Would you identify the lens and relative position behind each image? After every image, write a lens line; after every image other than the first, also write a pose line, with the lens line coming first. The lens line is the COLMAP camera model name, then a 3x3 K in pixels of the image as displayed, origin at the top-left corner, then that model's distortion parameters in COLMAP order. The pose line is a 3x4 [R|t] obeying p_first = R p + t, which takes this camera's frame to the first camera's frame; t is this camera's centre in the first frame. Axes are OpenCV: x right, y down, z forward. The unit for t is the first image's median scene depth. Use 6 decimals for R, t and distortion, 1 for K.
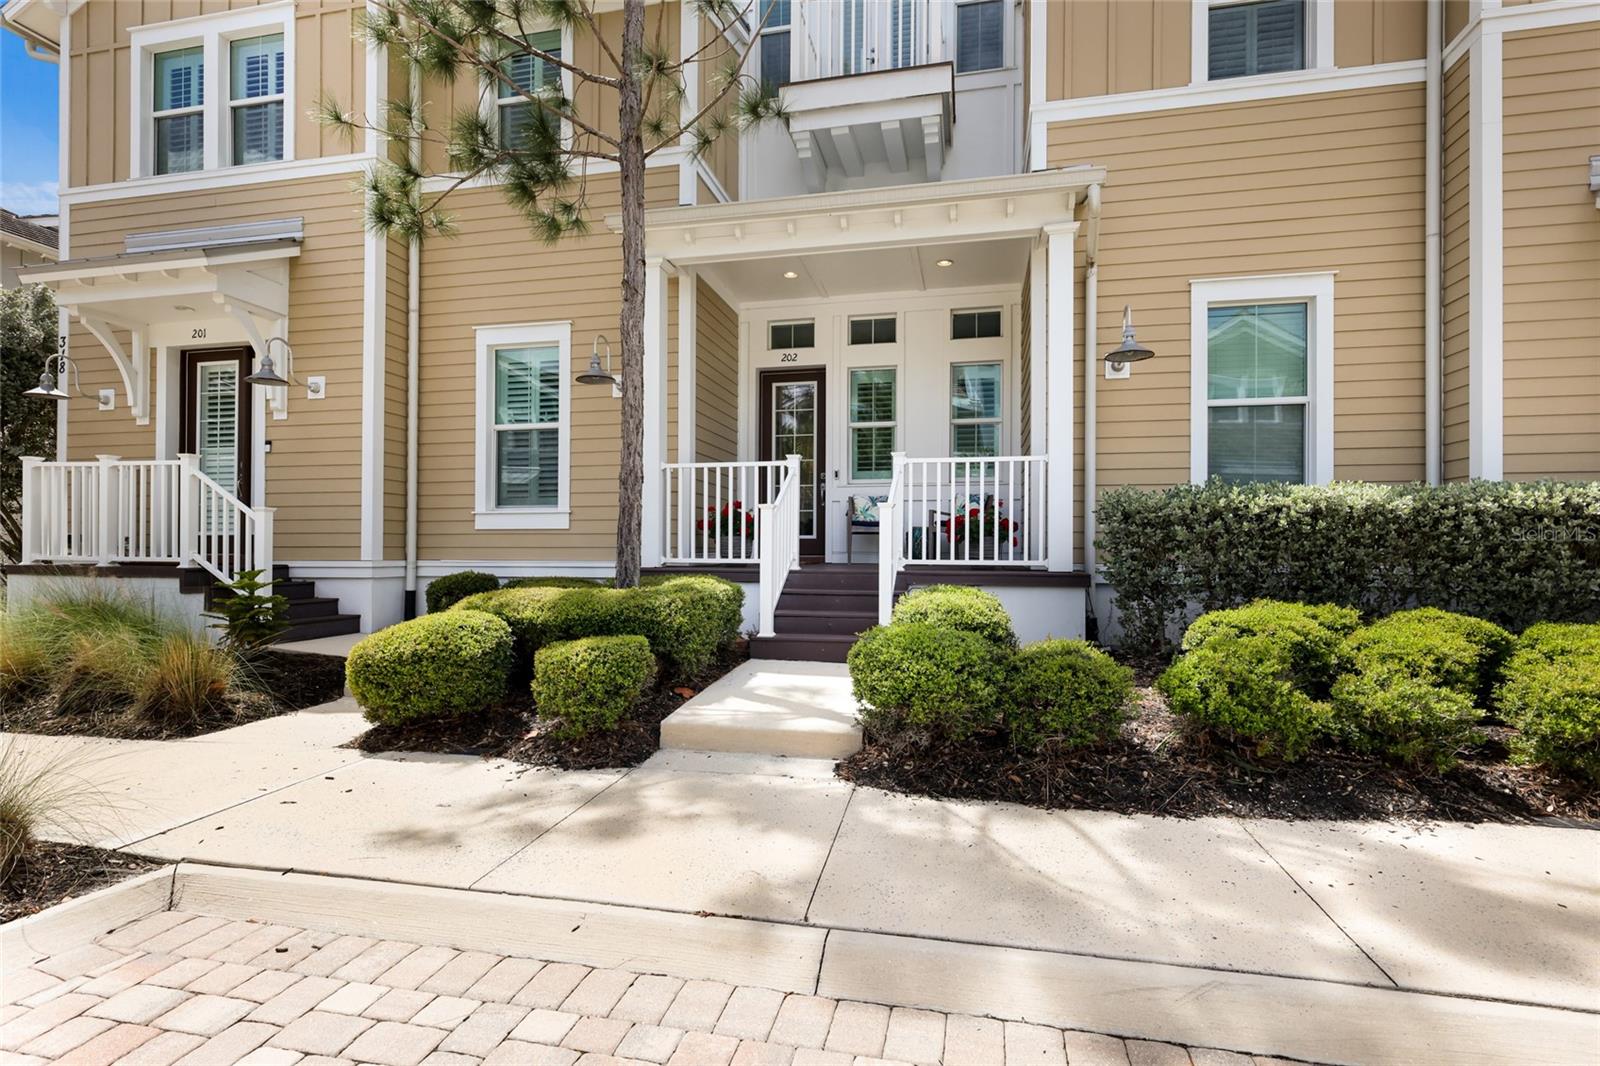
lens RADIAL K [[765.8, 0, 800.5], [0, 765.8, 542.0], [0, 0, 1]] dist [0.004955, 0.001042]
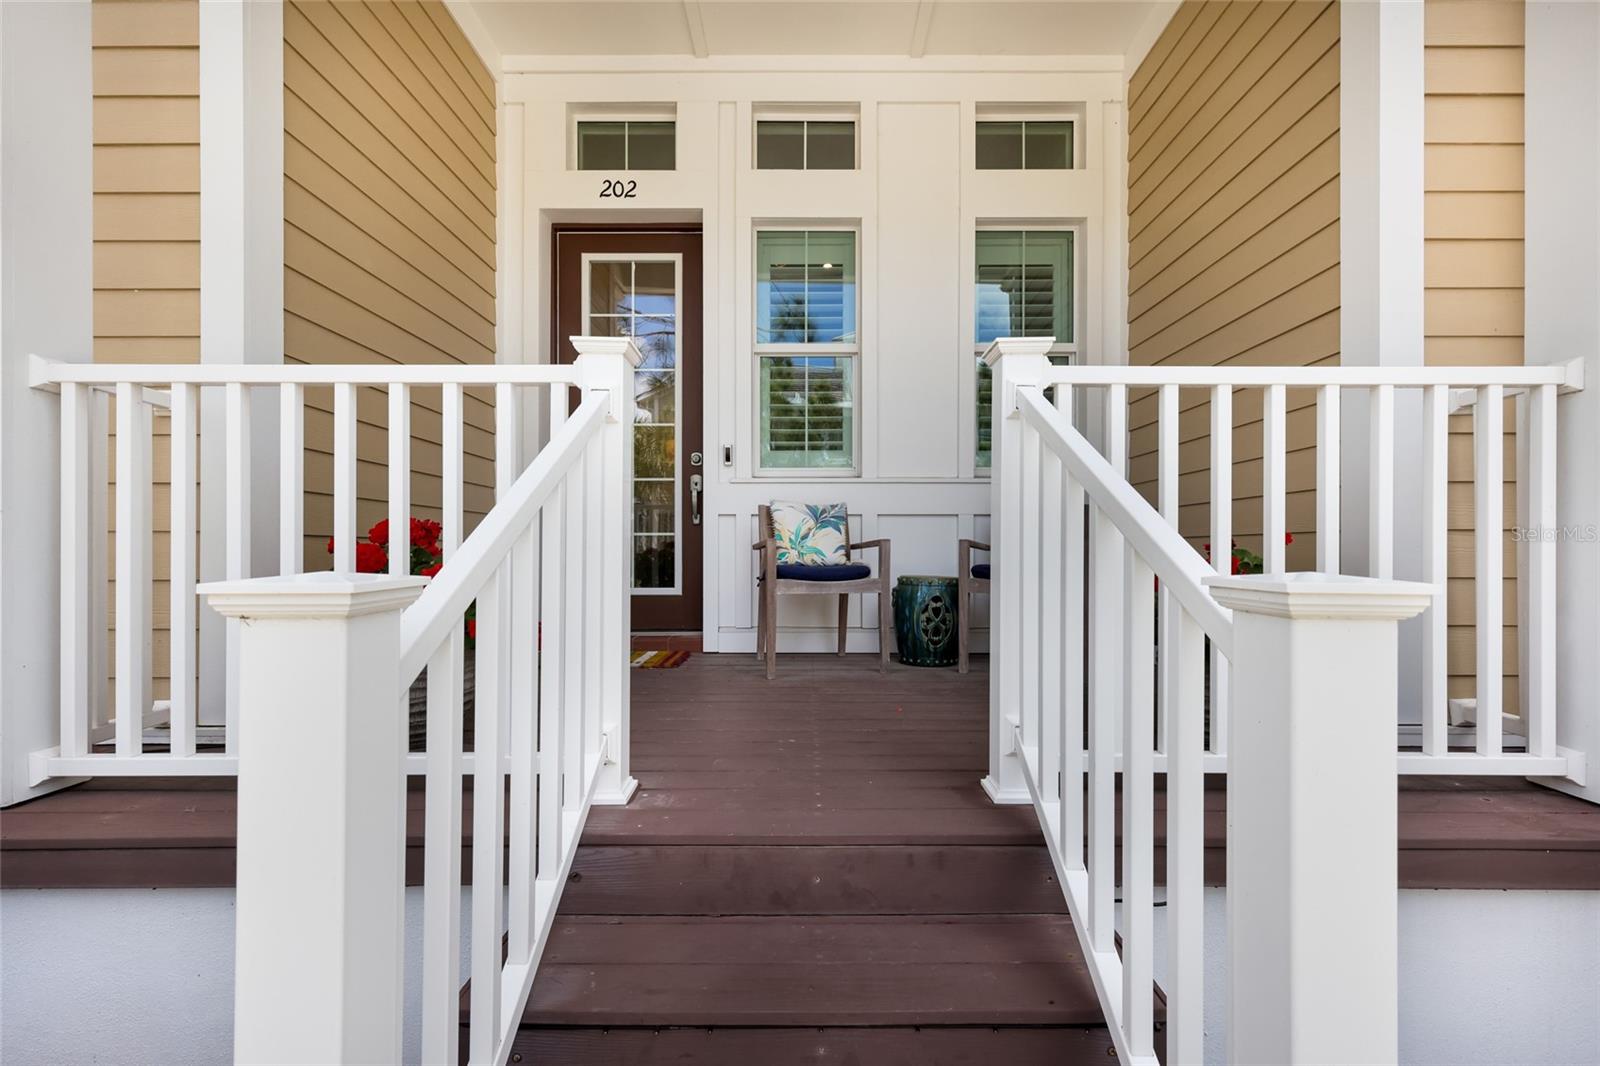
lens RADIAL K [[700.8, 0, 804.4], [0, 700.8, 547.2], [0, 0, 1]] dist [0.003538, 0.002184]
pose [[0.977502, -0.002032, 0.210914, 0.004766], [0.001152, 0.999990, 0.004297, -0.040955], [-0.210921, -0.003957, 0.977495, 0.670322]]
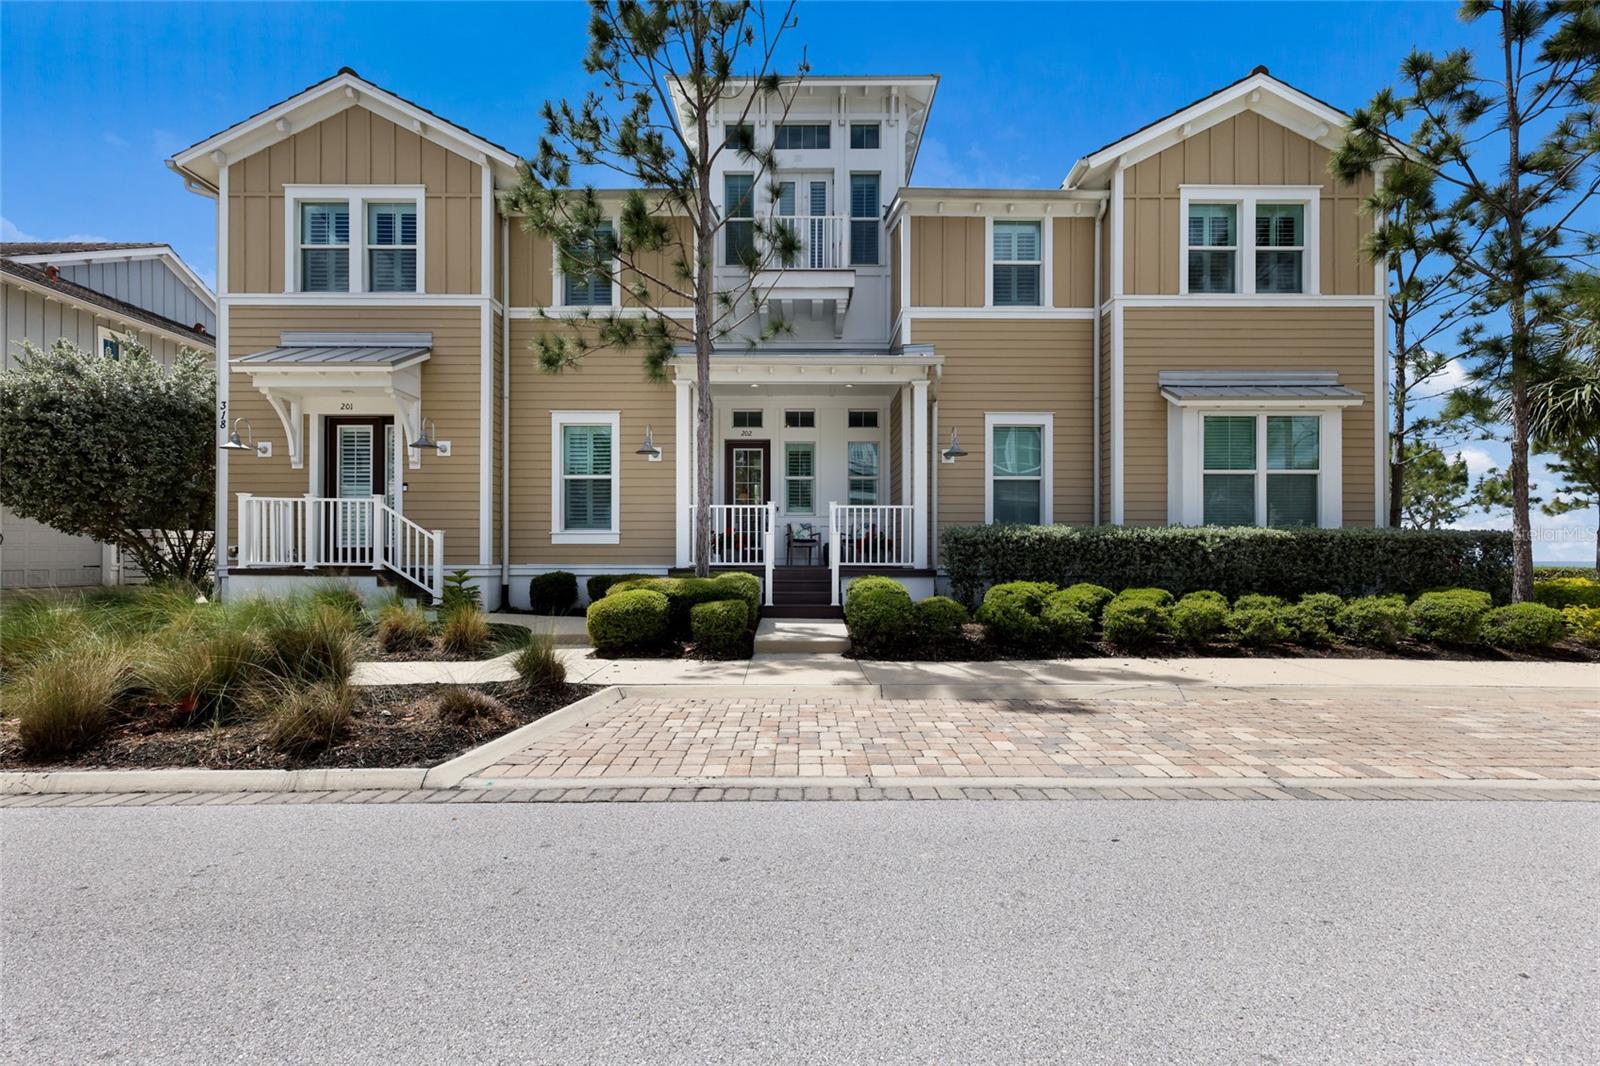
lens RADIAL K [[700.8, 0, 794.5], [0, 700.8, 543.1], [0, 0, 1]] dist [0.003538, 0.002184]
pose [[0.976812, 0.002395, 0.214086, -0.258287], [-0.000795, 0.999971, -0.007561, -0.008249], [-0.214098, 0.007215, 0.976786, -0.472893]]
